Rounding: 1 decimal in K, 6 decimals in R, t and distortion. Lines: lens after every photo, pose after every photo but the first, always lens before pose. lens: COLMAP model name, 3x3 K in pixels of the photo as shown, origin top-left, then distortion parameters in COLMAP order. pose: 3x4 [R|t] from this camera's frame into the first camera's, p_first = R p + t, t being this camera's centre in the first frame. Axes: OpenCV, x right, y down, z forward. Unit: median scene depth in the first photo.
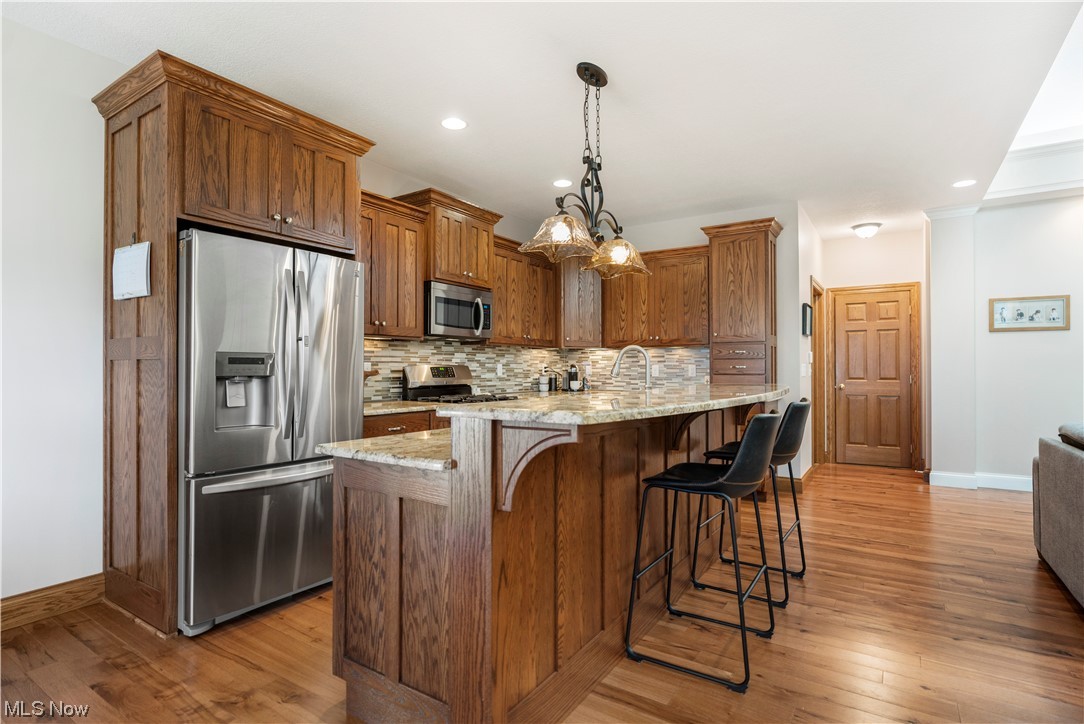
lens RADIAL K [[550.2, 0, 538.1], [0, 550.2, 362.0], [0, 0, 1]] dist [-0.000418, 0.000204]
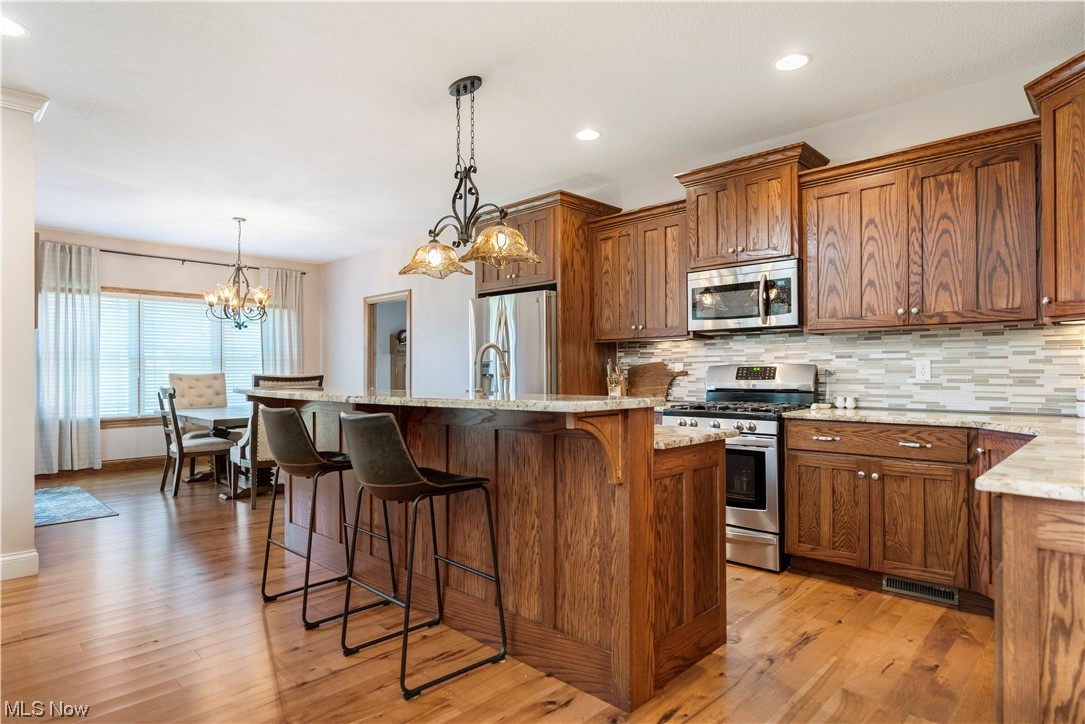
lens RADIAL K [[603.0, 0, 542.4], [0, 603.0, 371.5], [0, 0, 1]] dist [-0.002522, -0.000239]
pose [[-0.187168, 0.002840, -0.982324, 0.682699], [0.016013, 0.999872, -0.000160, 0.010136], [0.982197, -0.015760, -0.187189, 0.776261]]
